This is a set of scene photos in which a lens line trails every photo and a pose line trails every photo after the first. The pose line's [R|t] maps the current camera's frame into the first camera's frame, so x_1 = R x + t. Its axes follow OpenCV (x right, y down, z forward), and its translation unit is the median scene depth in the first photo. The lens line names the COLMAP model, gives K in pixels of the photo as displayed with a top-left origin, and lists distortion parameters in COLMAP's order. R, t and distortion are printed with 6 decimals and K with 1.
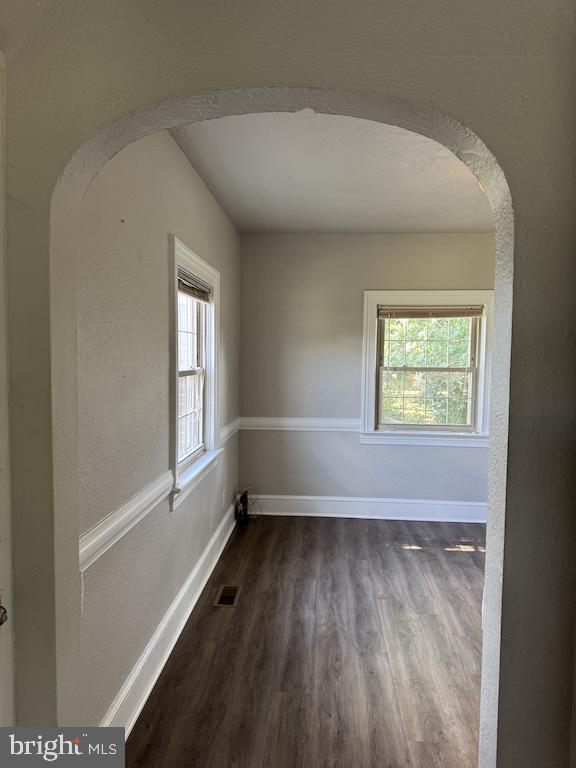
lens RADIAL K [[543.9, 0, 289.2], [0, 543.9, 361.7], [0, 0, 1]] dist [0.043841, -0.049761]
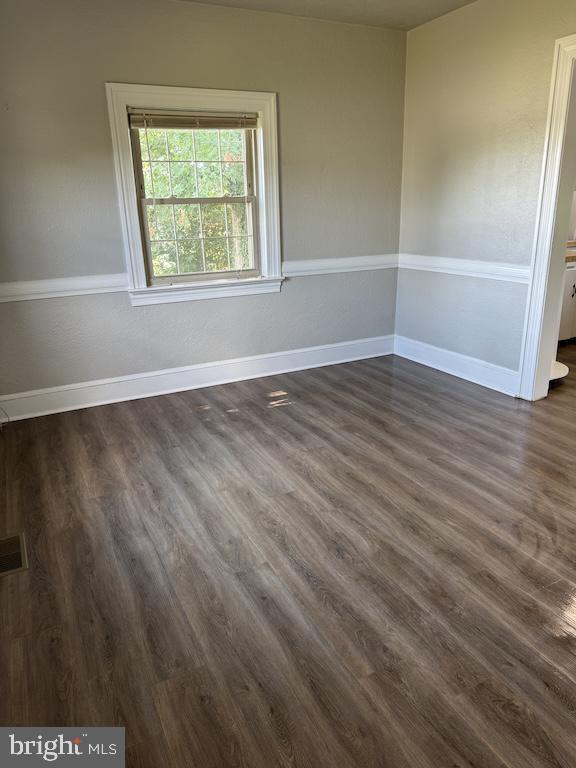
lens RADIAL K [[543.9, 0, 285.2], [0, 543.9, 386.7], [0, 0, 1]] dist [0.043841, -0.049761]
pose [[0.867452, -0.199721, 0.455674, -0.075560], [0.055393, 0.948965, 0.310479, 0.041320], [-0.494428, -0.244084, 0.834245, 0.298207]]
